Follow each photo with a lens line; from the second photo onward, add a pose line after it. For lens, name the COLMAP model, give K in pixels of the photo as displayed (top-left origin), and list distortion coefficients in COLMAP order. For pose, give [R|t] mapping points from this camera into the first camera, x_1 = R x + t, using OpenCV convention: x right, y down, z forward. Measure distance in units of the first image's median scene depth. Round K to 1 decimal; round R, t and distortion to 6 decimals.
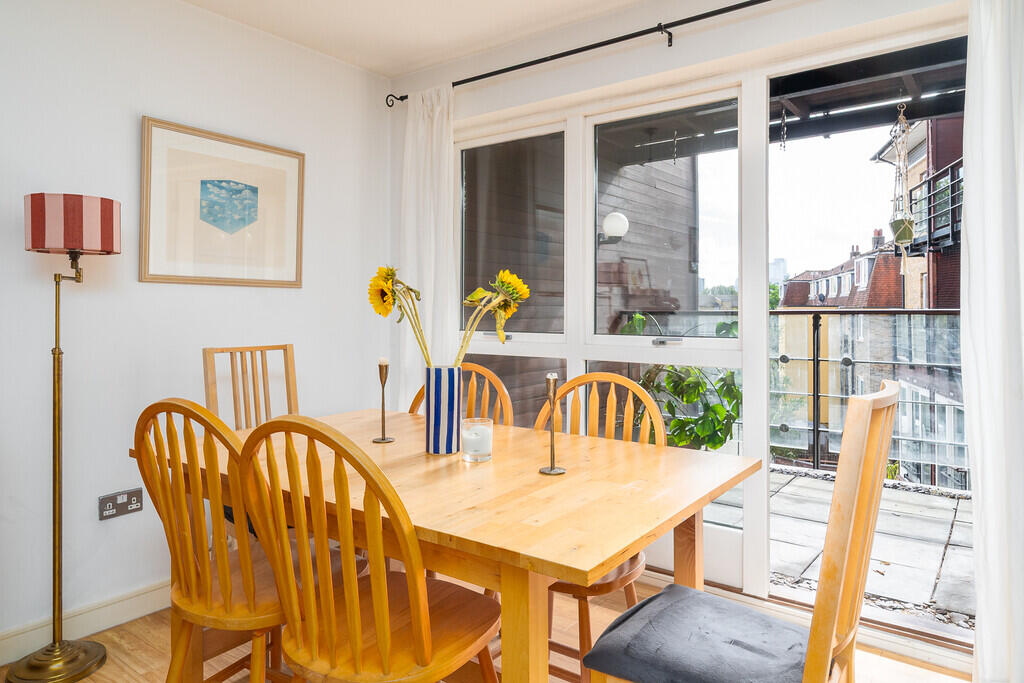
lens RADIAL K [[651.0, 0, 521.5], [0, 651.0, 301.1], [0, 0, 1]] dist [0.009045, 0.002103]
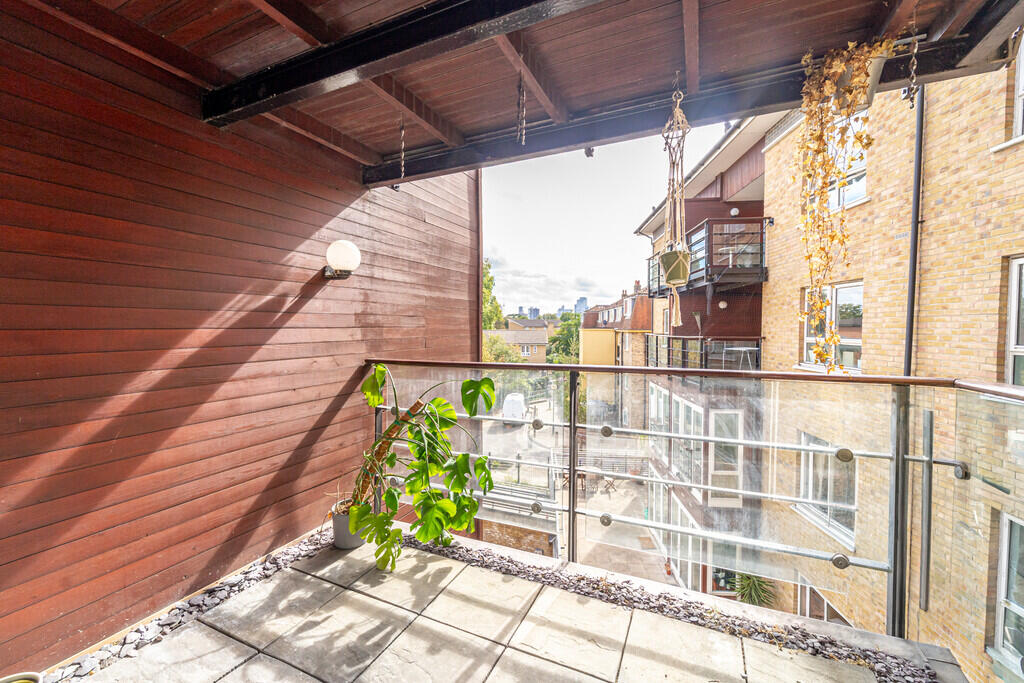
lens RADIAL K [[423.2, 0, 508.1], [0, 423.2, 342.0], [0, 0, 1]] dist [-0.001644, -0.000021]
pose [[0.978969, -0.006035, 0.203918, 0.184709], [-0.002953, 0.999038, 0.043743, -0.027199], [-0.203986, -0.043426, 0.978010, 0.350828]]
